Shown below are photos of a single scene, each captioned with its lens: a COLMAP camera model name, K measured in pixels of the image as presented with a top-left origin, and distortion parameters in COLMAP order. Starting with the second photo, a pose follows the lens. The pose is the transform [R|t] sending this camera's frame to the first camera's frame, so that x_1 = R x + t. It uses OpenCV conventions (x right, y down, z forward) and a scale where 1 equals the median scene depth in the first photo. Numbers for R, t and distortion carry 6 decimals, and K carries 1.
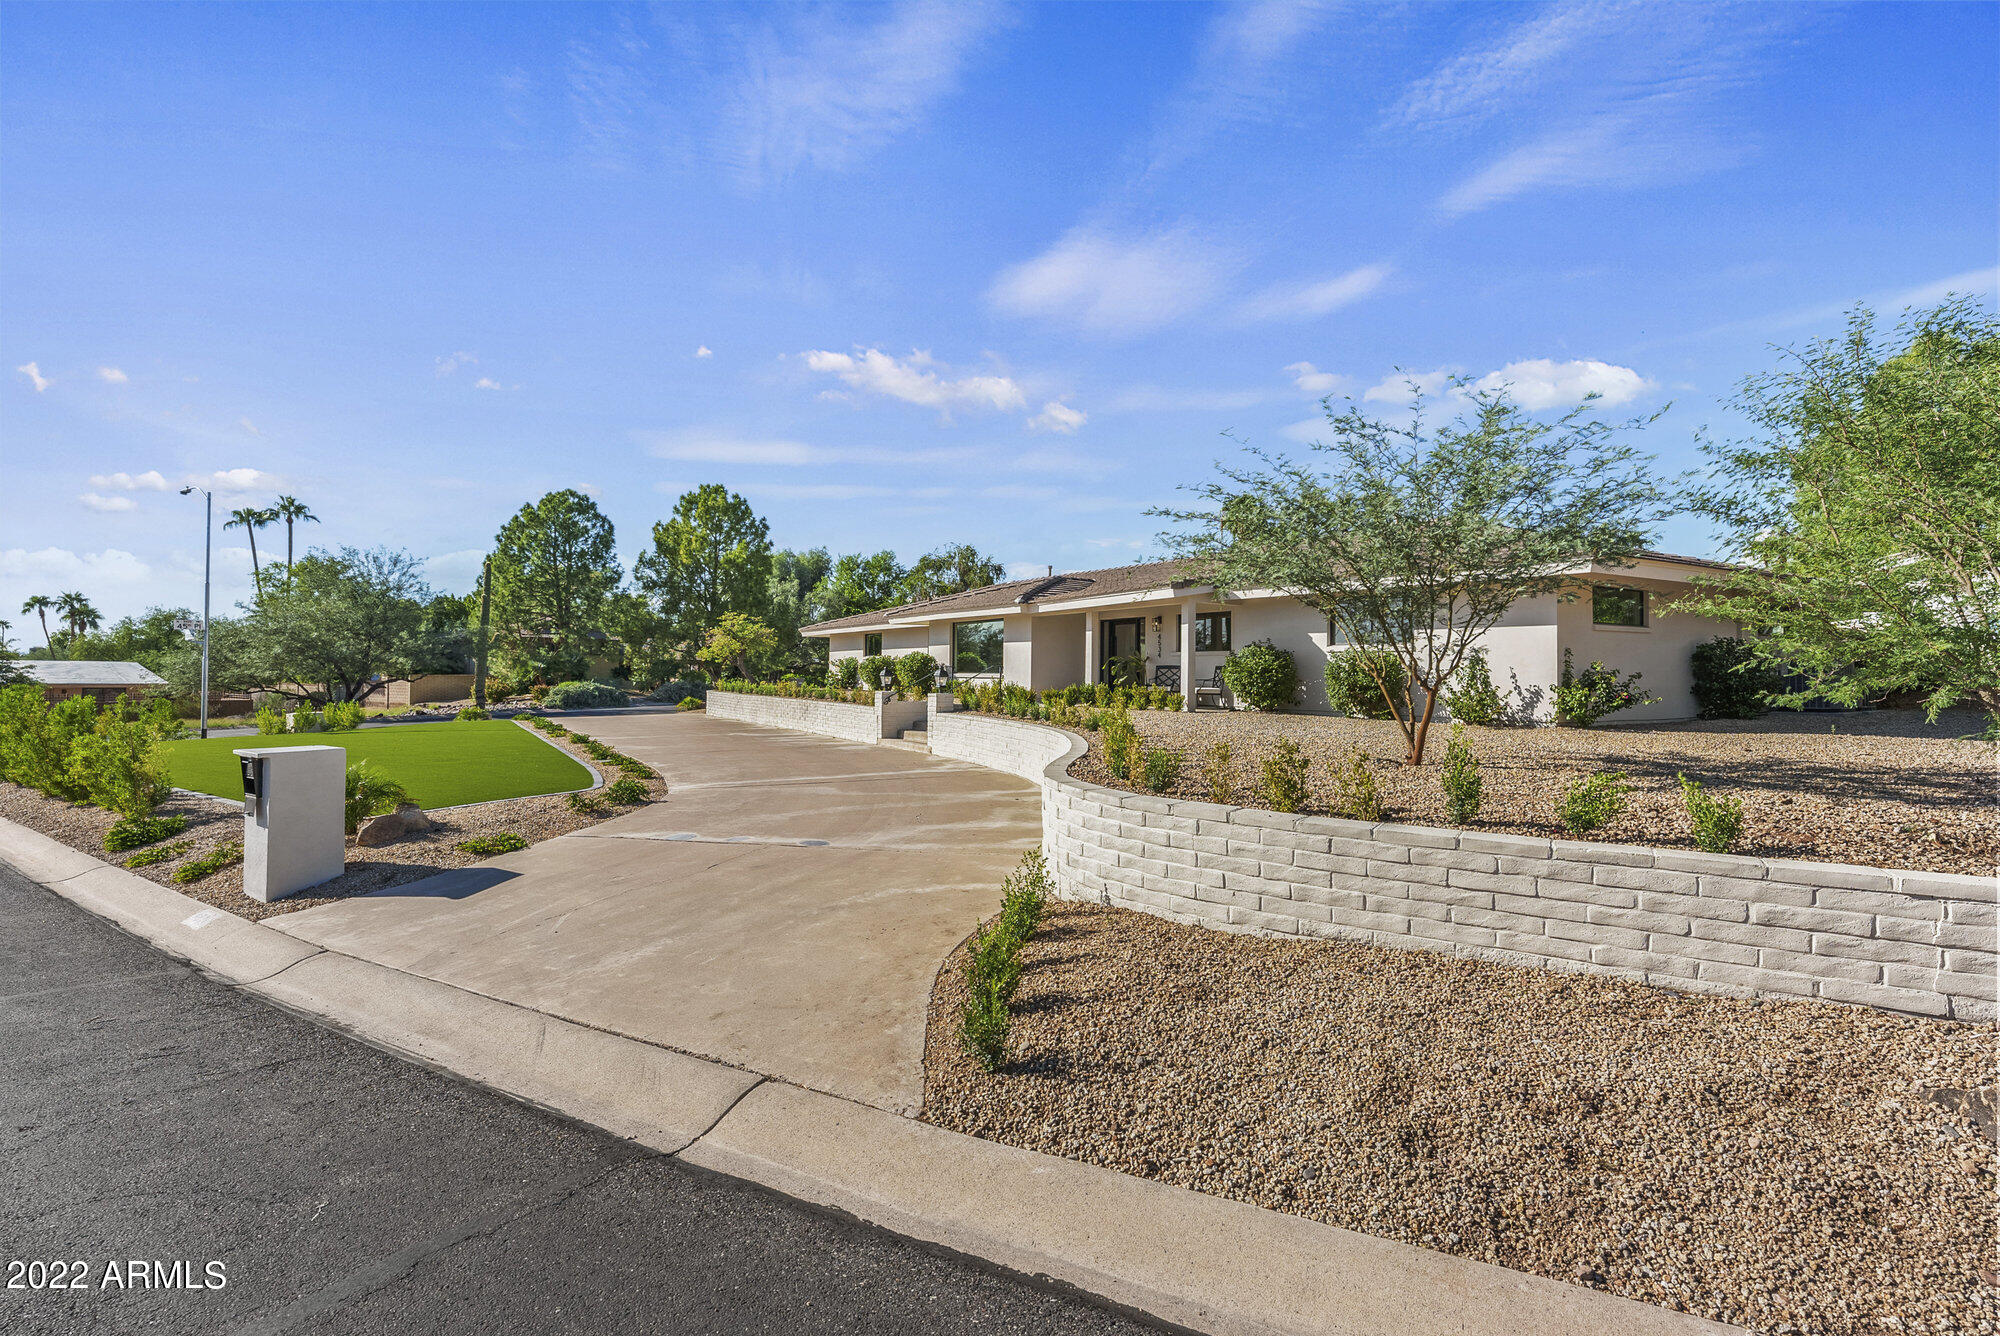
lens RADIAL K [[912.1, 0, 1002.5], [0, 912.1, 662.2], [0, 0, 1]] dist [-0.000370, -0.000742]
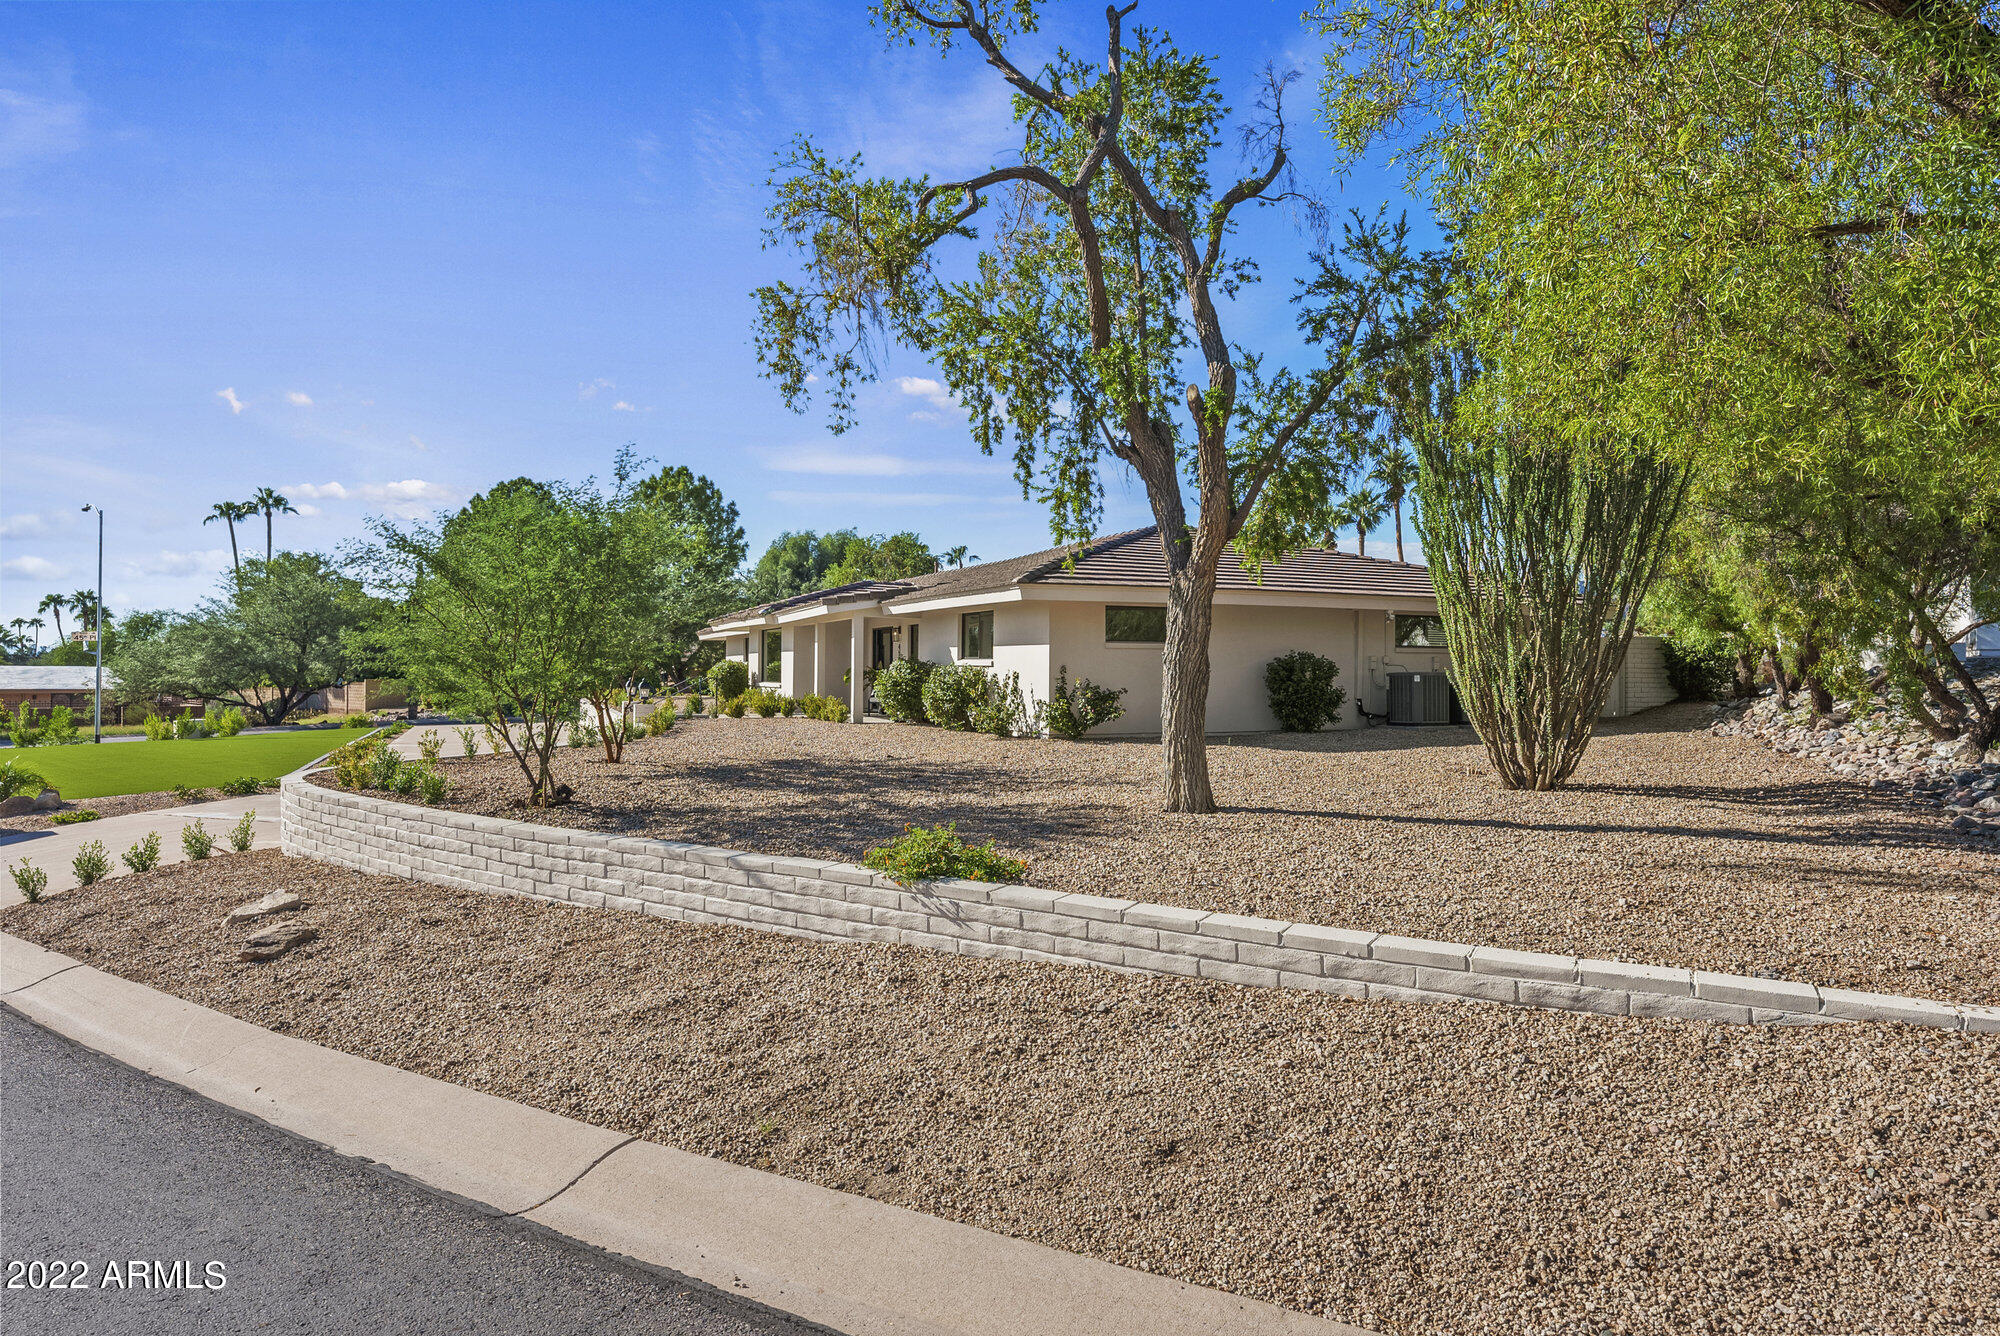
lens RADIAL K [[1160.9, 0, 1002.7], [0, 1160.9, 648.1], [0, 0, 1]] dist [0.006698, -0.000864]
pose [[0.988907, -0.005334, -0.148441, 0.180250], [0.004075, 0.999953, -0.008779, -0.005743], [0.148481, 0.008076, 0.988882, -0.085441]]
